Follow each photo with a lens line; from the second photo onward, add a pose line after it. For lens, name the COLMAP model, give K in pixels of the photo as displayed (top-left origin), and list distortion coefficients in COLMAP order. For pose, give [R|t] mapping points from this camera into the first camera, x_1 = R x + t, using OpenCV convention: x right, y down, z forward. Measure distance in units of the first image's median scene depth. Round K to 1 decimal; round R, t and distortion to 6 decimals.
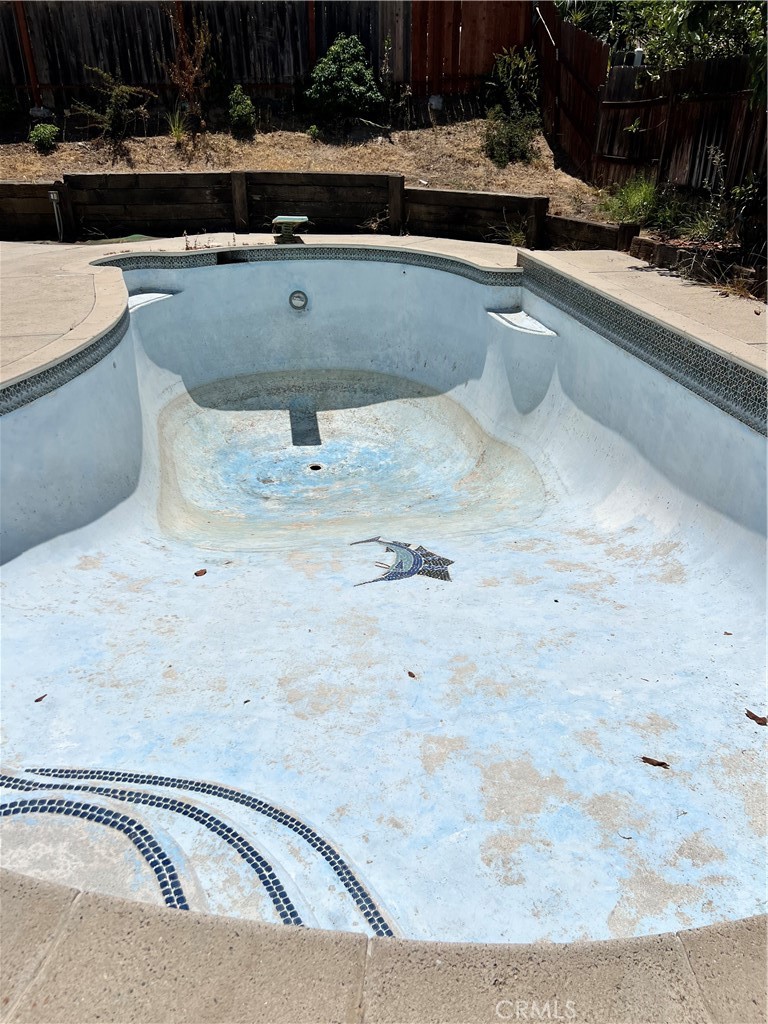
lens RADIAL K [[770.6, 0, 380.9], [0, 770.6, 518.7], [0, 0, 1]] dist [0.046753, -0.049642]
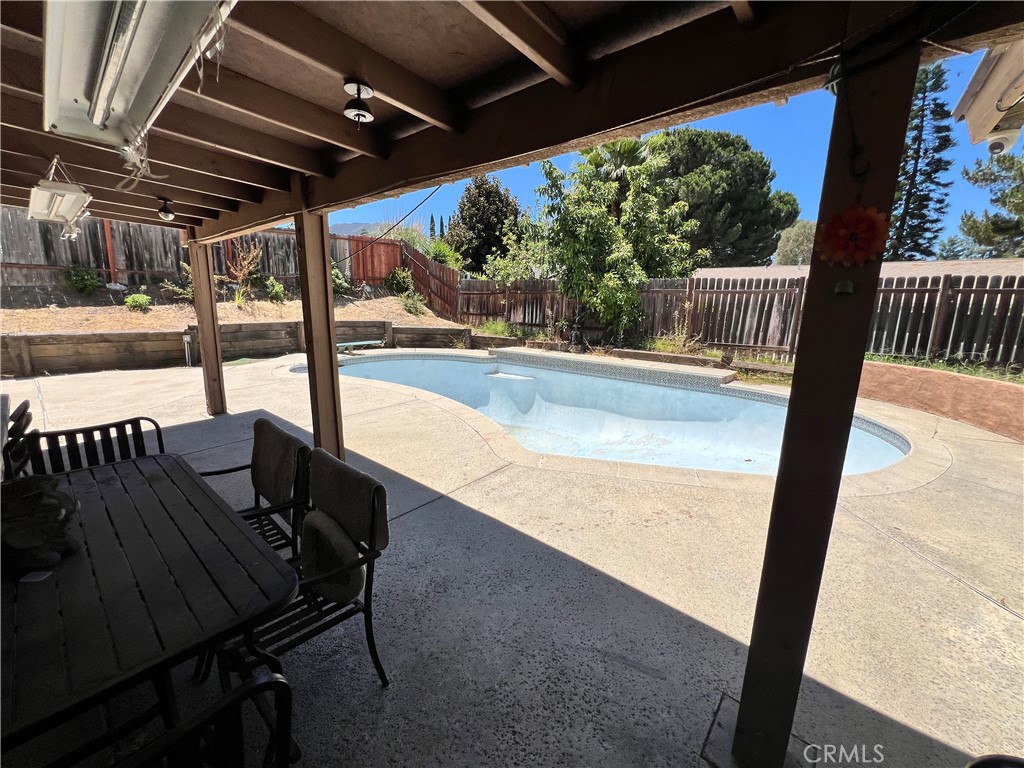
lens RADIAL K [[411.5, 0, 509.8], [0, 411.5, 381.3], [0, 0, 1]] dist [-0.005365, 0.001316]
pose [[0.741014, -0.114823, 0.661599, -0.525842], [0.286956, 0.944923, -0.157406, -0.033830], [-0.607086, 0.306490, 0.733151, 0.067949]]
